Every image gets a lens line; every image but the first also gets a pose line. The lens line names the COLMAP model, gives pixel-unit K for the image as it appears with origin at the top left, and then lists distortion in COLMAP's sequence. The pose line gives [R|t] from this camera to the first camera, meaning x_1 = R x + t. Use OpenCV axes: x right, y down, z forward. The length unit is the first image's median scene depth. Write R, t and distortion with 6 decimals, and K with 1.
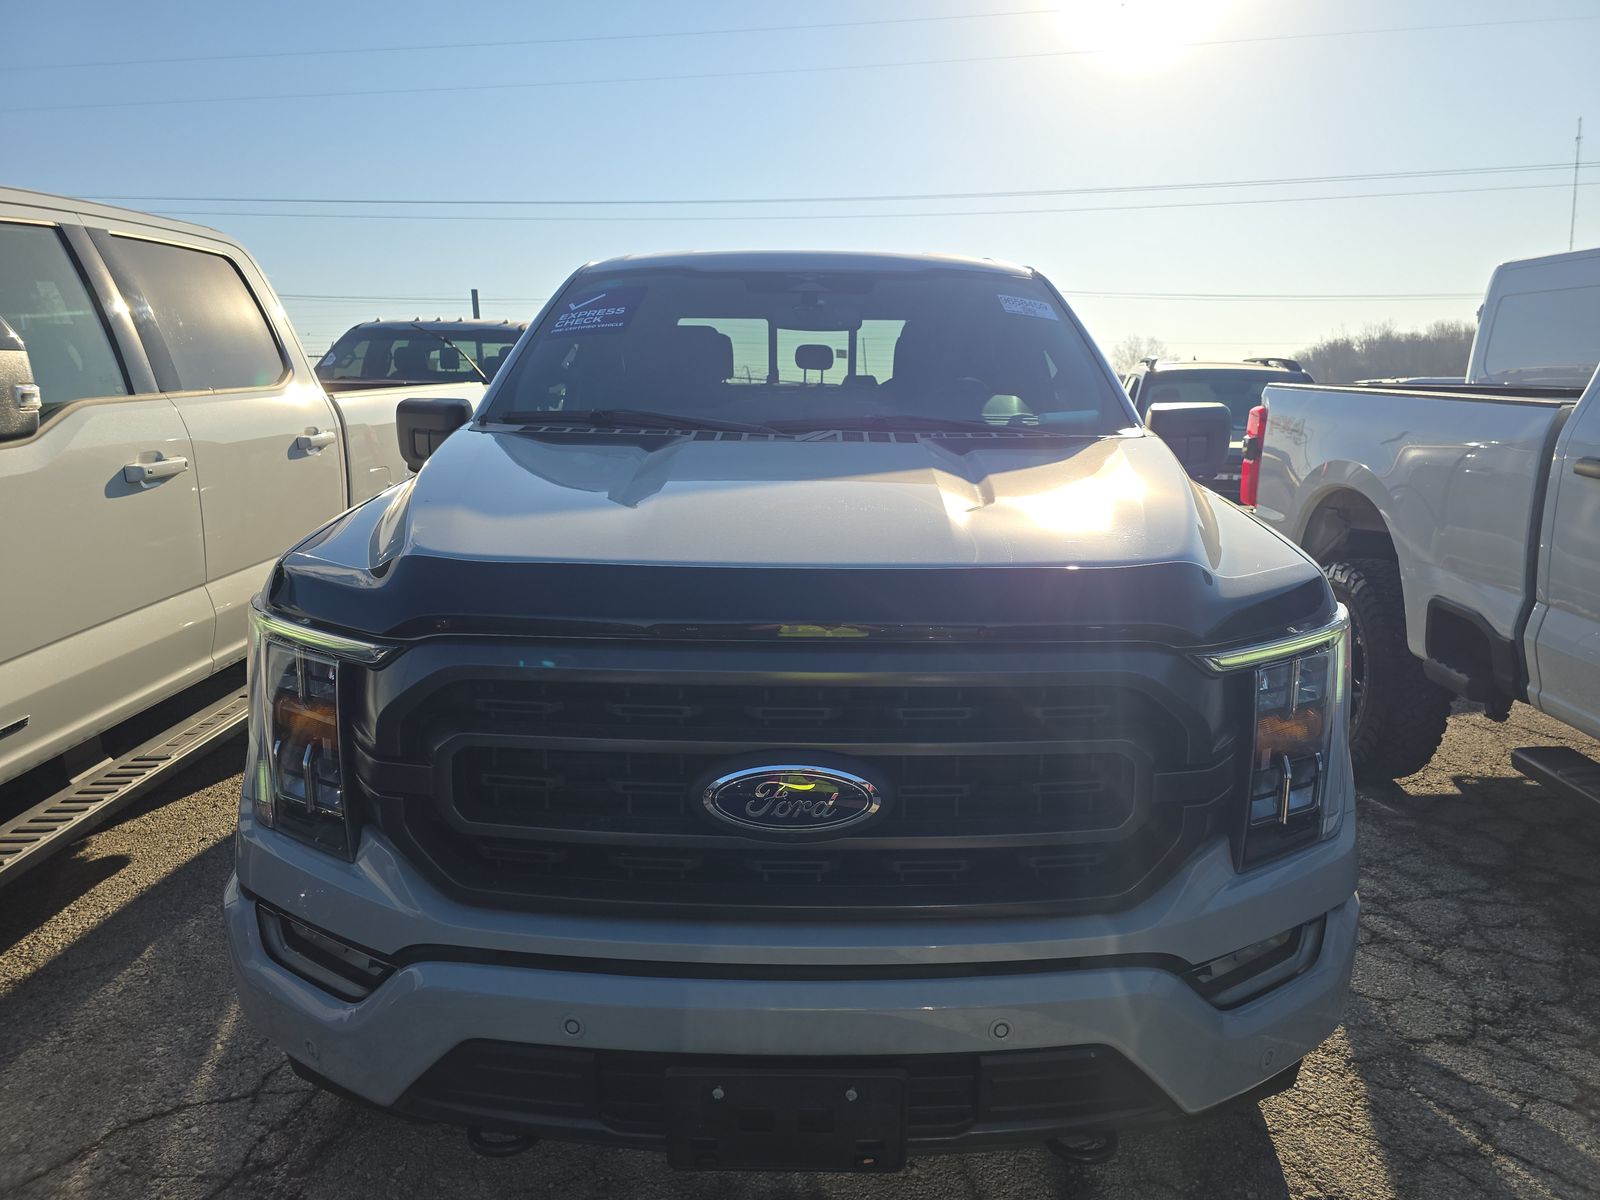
lens RADIAL K [[1080.1, 0, 809.9], [0, 1080.1, 584.1], [0, 0, 1]] dist [0.054120, -0.055564]
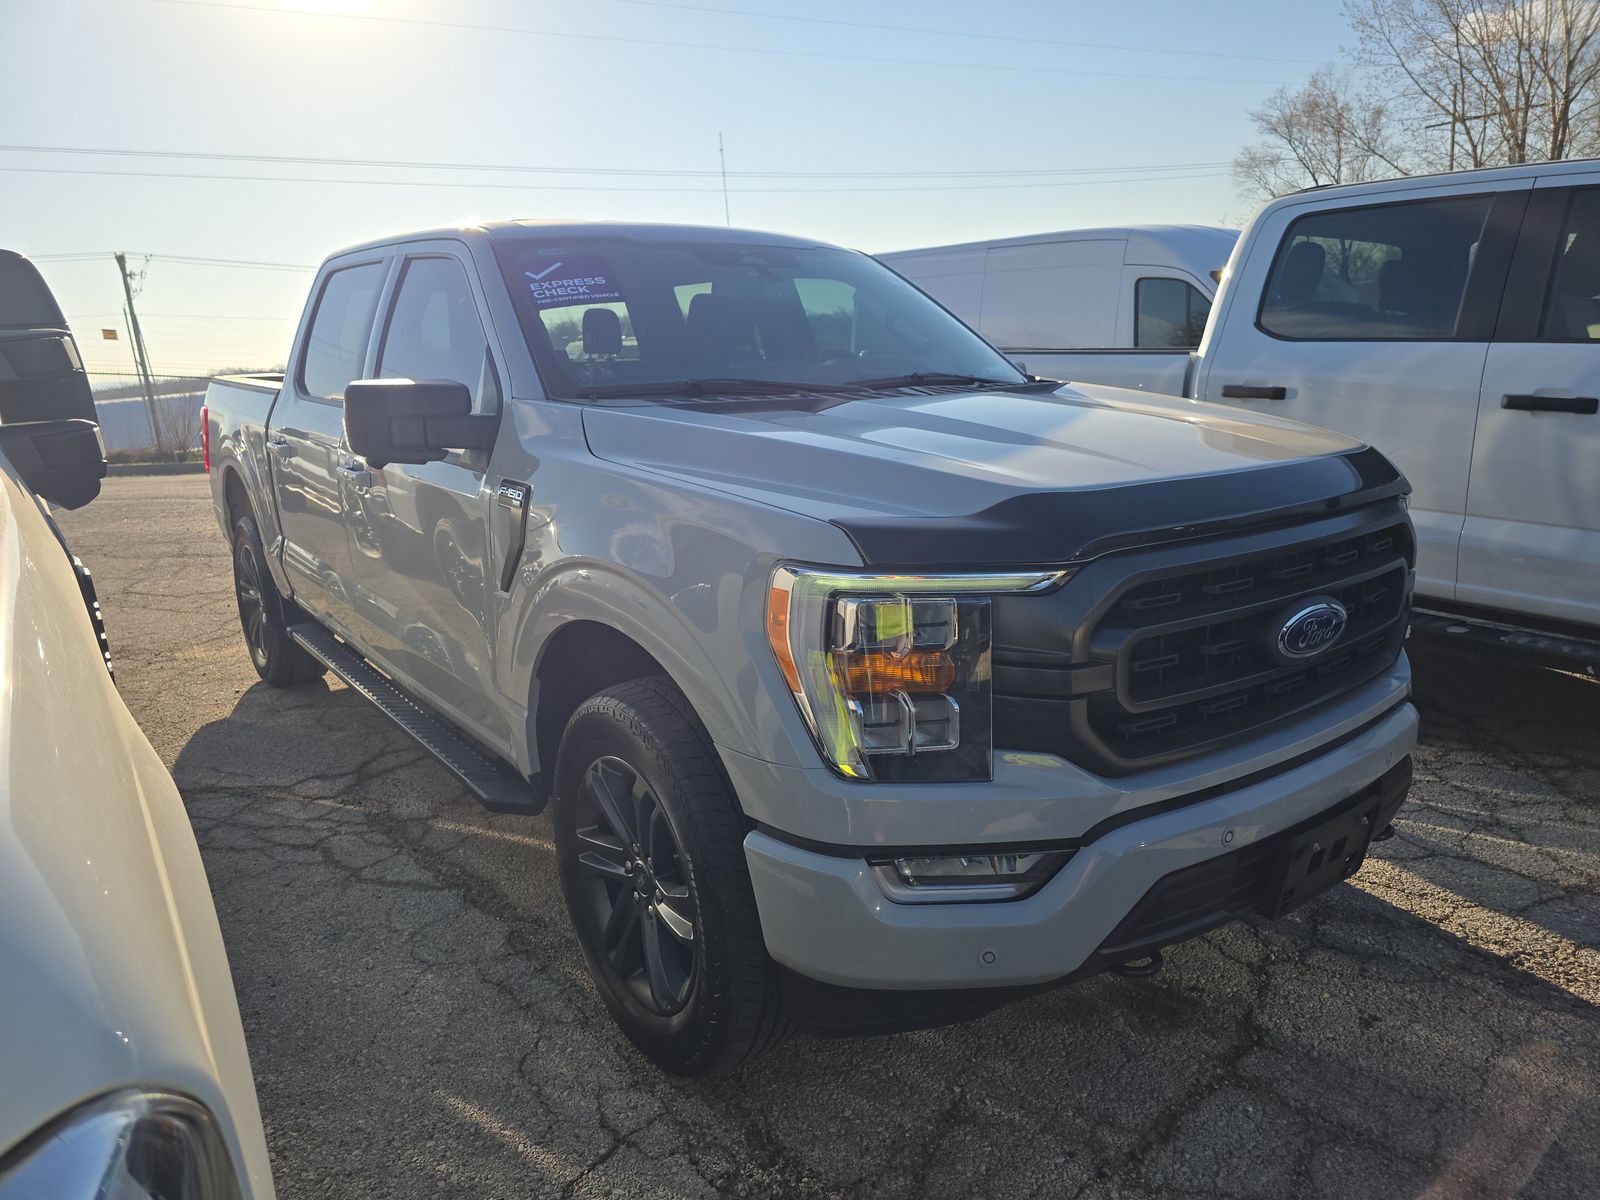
lens RADIAL K [[1080.1, 0, 809.9], [0, 1080.1, 584.1], [0, 0, 1]] dist [0.054120, -0.055564]
pose [[0.791560, -0.152759, 0.591691, -1.208120], [0.143621, 0.987635, 0.062847, -0.036178], [-0.593975, 0.035232, 0.803712, 0.229769]]
